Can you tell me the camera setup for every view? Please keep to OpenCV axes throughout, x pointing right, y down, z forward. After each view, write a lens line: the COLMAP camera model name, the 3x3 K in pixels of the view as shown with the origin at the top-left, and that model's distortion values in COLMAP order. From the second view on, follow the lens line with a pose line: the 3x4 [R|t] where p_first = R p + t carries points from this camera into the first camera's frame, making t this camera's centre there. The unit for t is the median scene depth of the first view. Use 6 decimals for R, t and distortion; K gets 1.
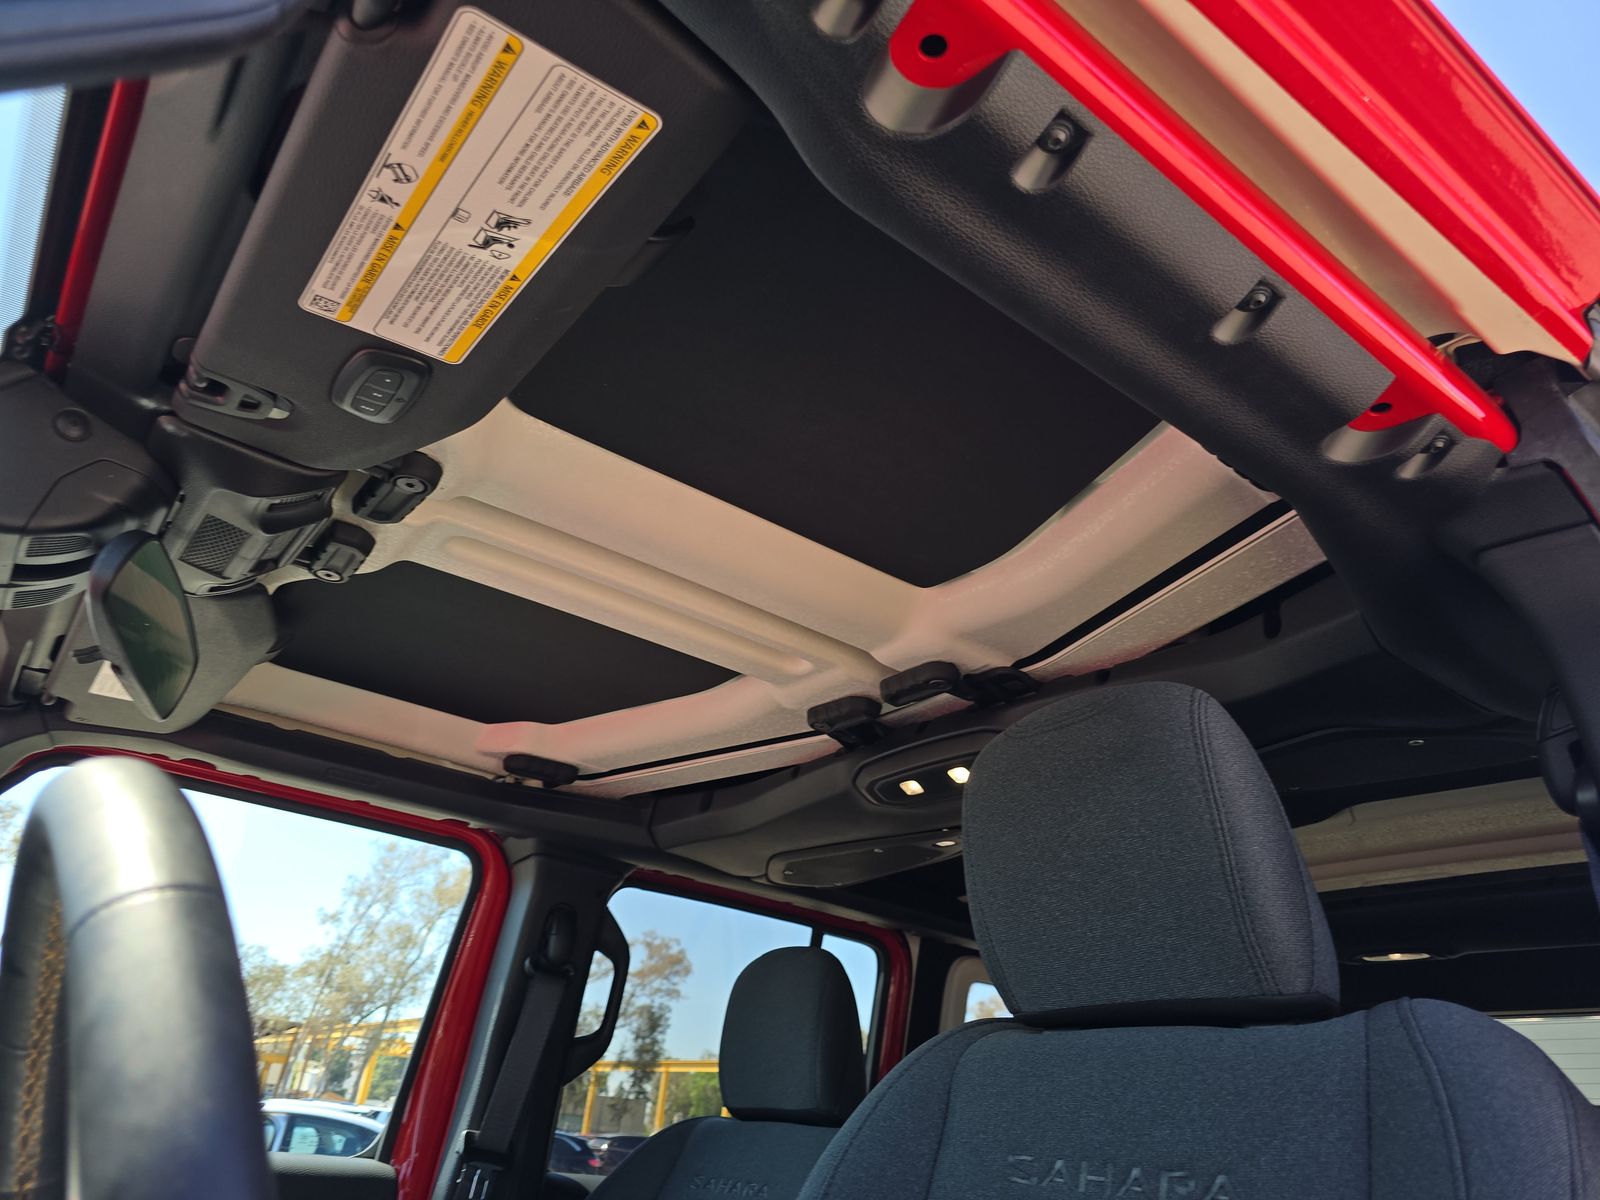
lens RADIAL K [[1077.1, 0, 800.0], [0, 1077.1, 600.0], [0, 0, 1]] dist [0.011316, -0.008350]
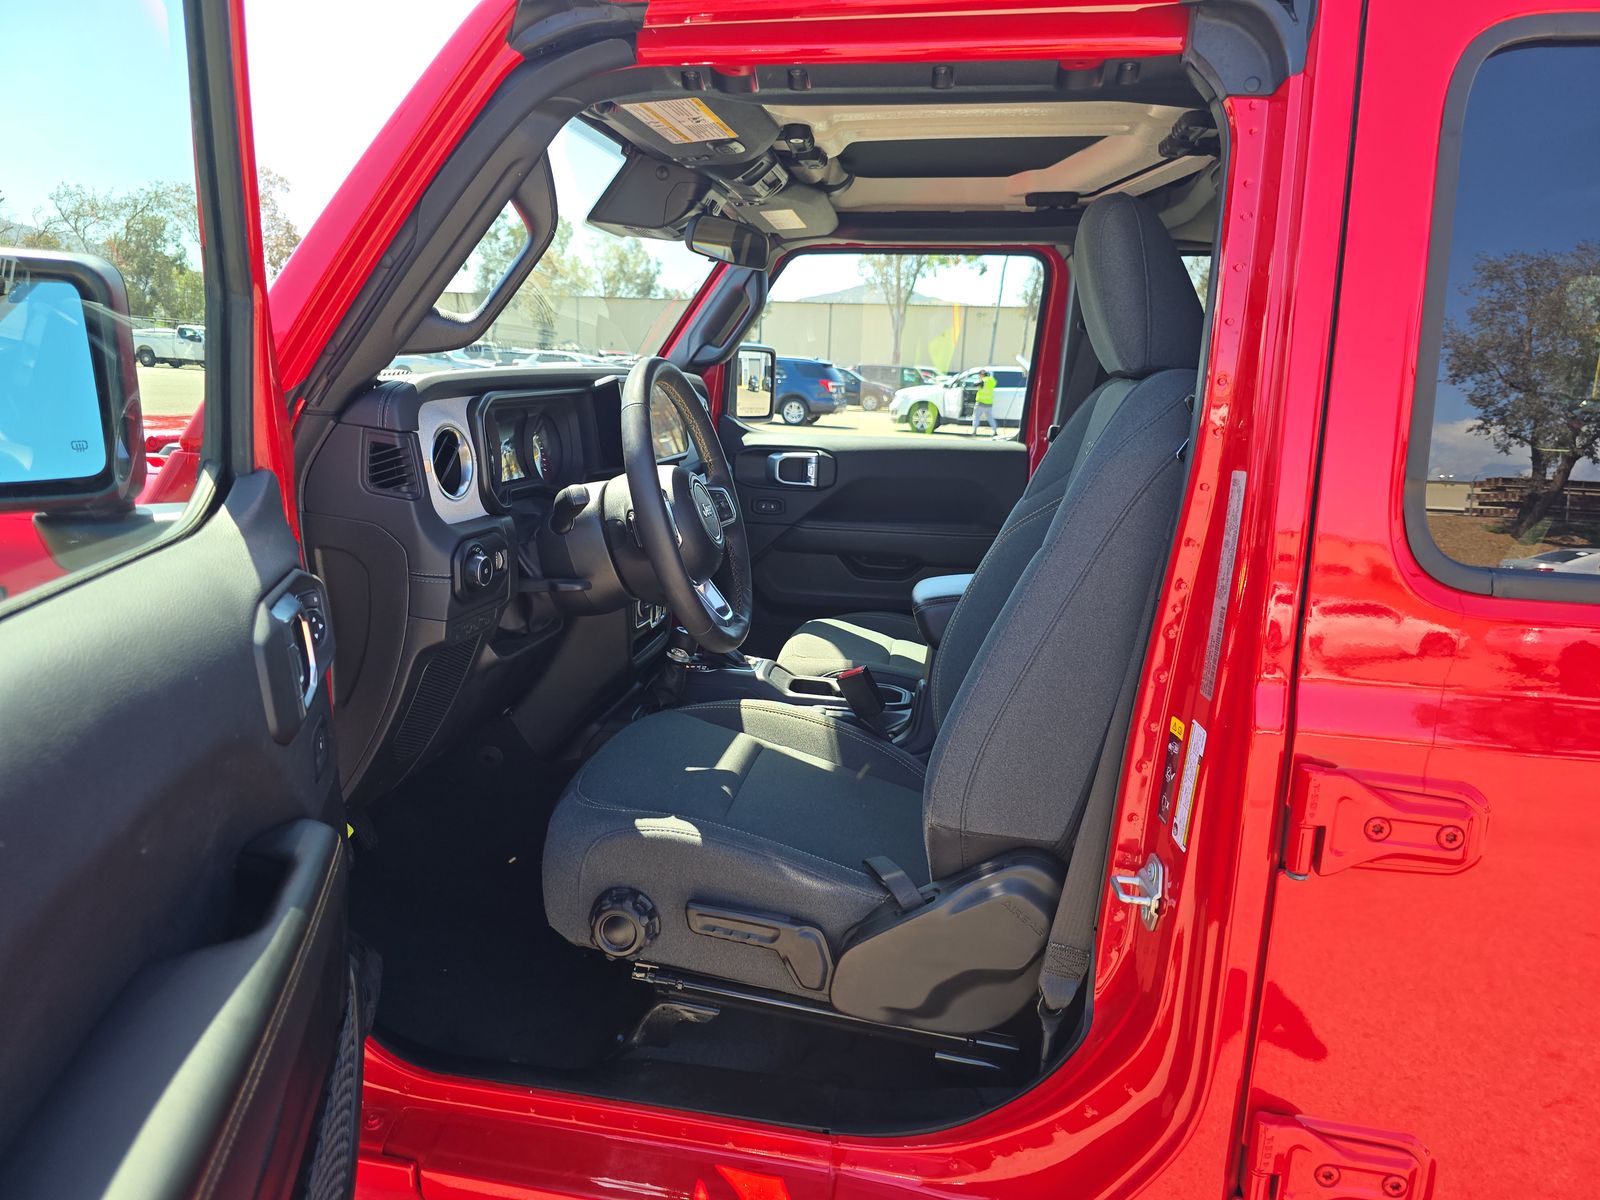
lens RADIAL K [[1077.1, 0, 800.0], [0, 1077.1, 600.0], [0, 0, 1]] dist [0.011316, -0.008350]
pose [[0.676410, 0.102172, -0.729404, 0.662228], [0.355295, 0.822221, 0.444655, -0.167789], [0.645163, -0.559922, 0.519858, -0.267327]]
